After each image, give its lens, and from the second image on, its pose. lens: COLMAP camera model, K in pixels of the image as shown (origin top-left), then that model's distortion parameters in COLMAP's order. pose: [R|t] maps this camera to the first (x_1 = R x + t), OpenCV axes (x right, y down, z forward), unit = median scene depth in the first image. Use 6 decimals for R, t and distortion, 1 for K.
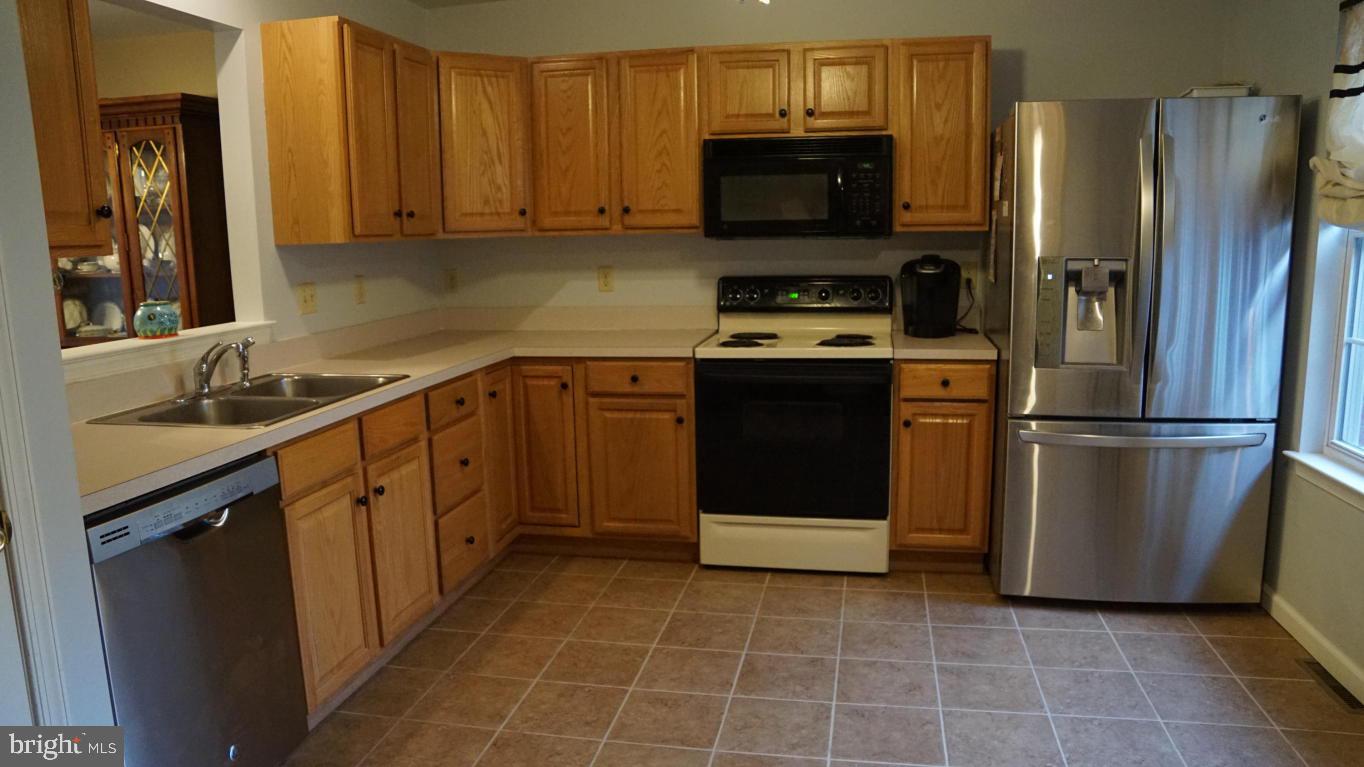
lens RADIAL K [[940.0, 0, 678.5], [0, 940.0, 391.2], [0, 0, 1]] dist [-0.160882, 0.113550]
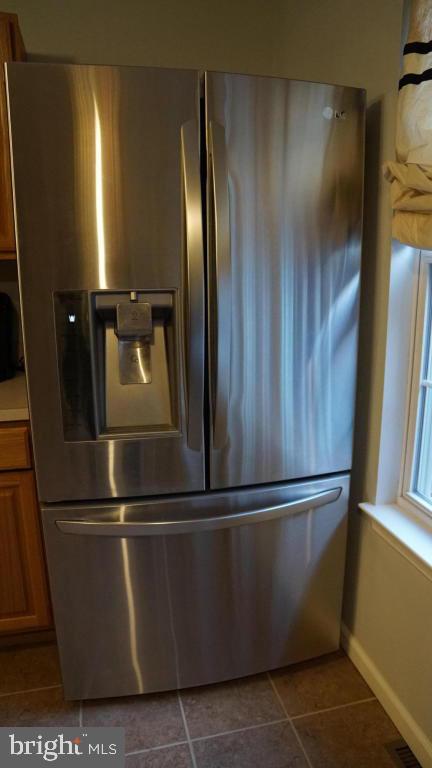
lens RADIAL K [[529.3, 0, 216.0], [0, 529.3, 384.0], [0, 0, 1]] dist [-0.160882, 0.113550]
pose [[0.906356, -0.087938, 0.413263, 0.339012], [0.061783, 0.995172, 0.076260, -0.099815], [-0.417974, -0.043586, 0.907413, 0.585515]]
